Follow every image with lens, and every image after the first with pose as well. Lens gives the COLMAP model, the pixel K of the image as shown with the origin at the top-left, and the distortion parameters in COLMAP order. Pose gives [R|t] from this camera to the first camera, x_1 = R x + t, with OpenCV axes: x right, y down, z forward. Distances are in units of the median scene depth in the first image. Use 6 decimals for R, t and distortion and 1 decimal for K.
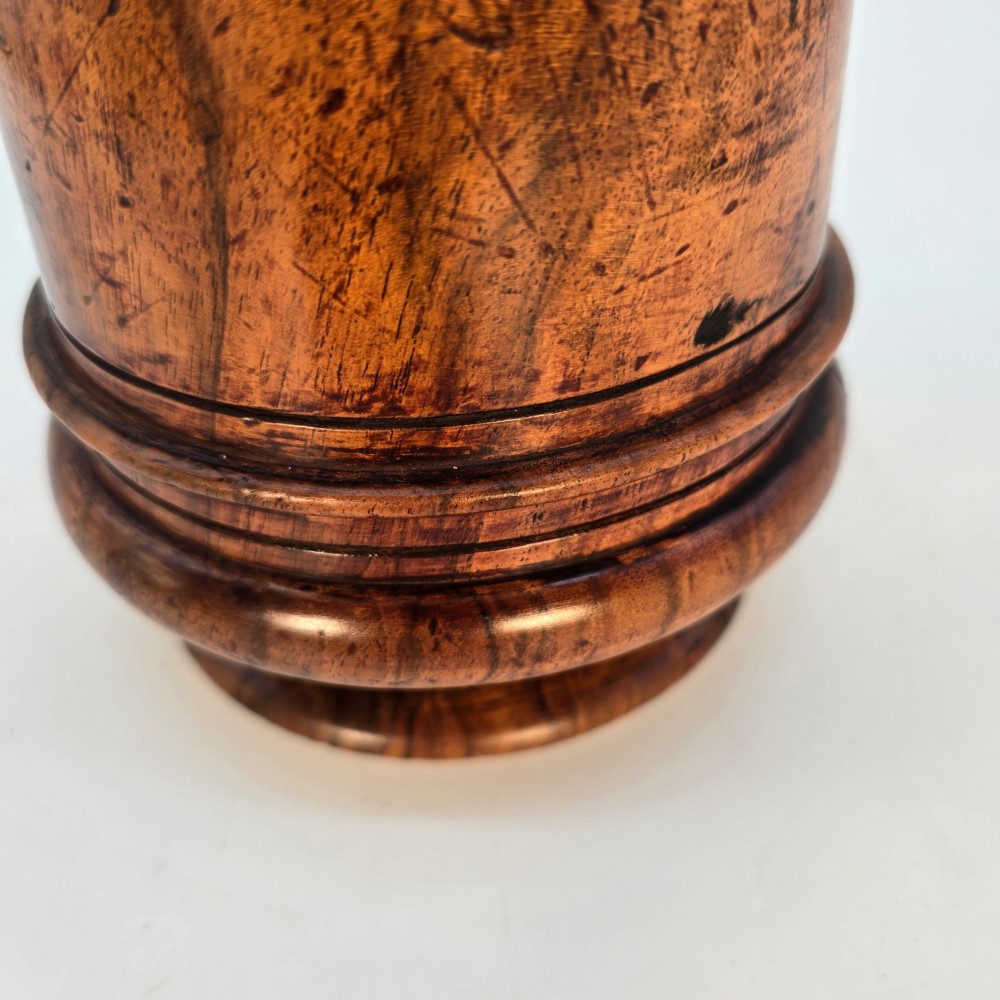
lens RADIAL K [[1009.5, 0, 504.1], [0, 1009.5, 533.0], [0, 0, 1]] dist [-0.066074, -0.016122]
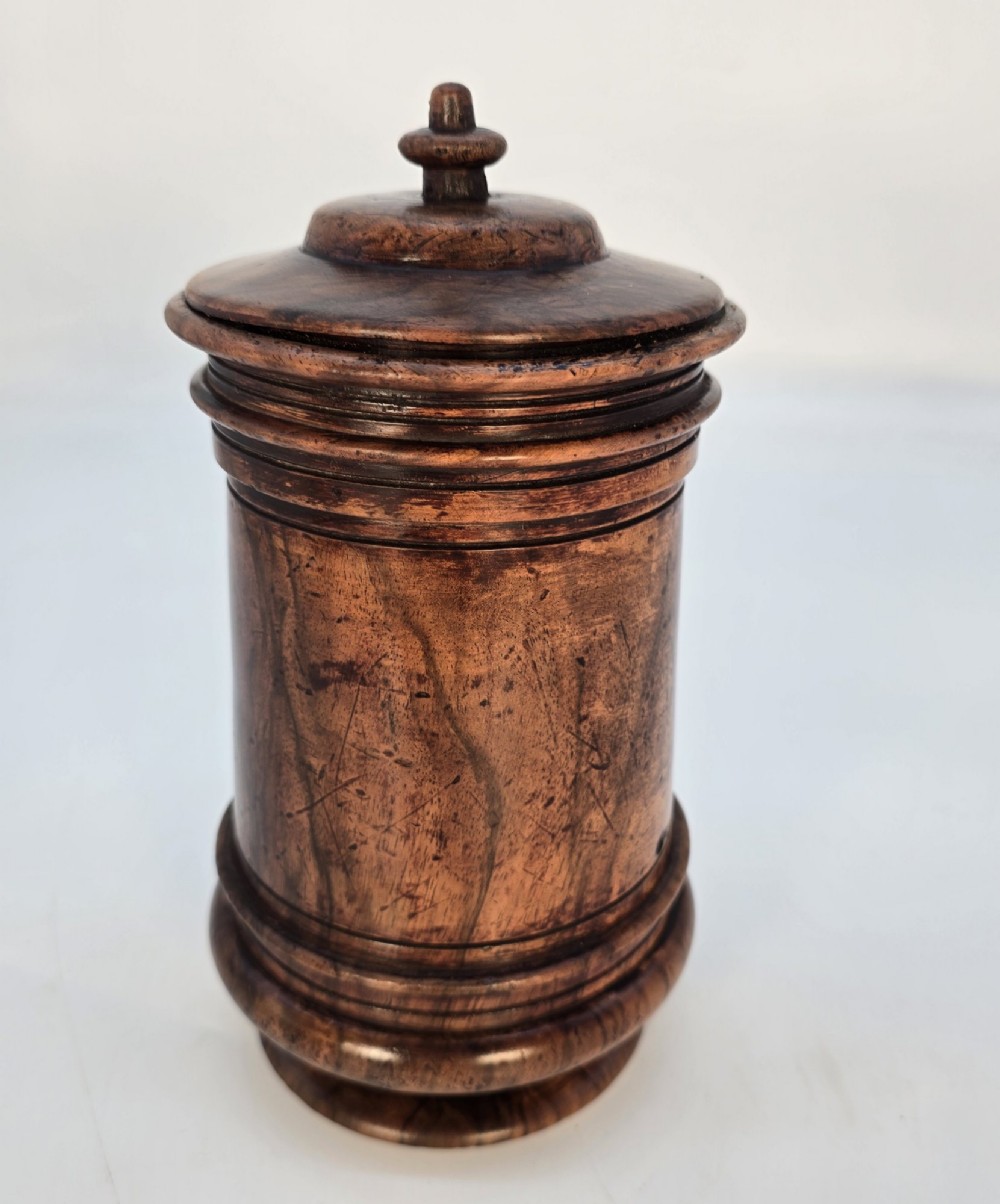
lens RADIAL K [[1125.0, 0, 500.0], [0, 1125.0, 602.0], [0, 0, 1]] dist [0.147774, -0.415473]
pose [[0.888880, -0.144381, 0.434795, -1.273711], [0.271195, 0.930727, -0.245359, -0.220347], [-0.369250, 0.336009, 0.866460, -1.366084]]
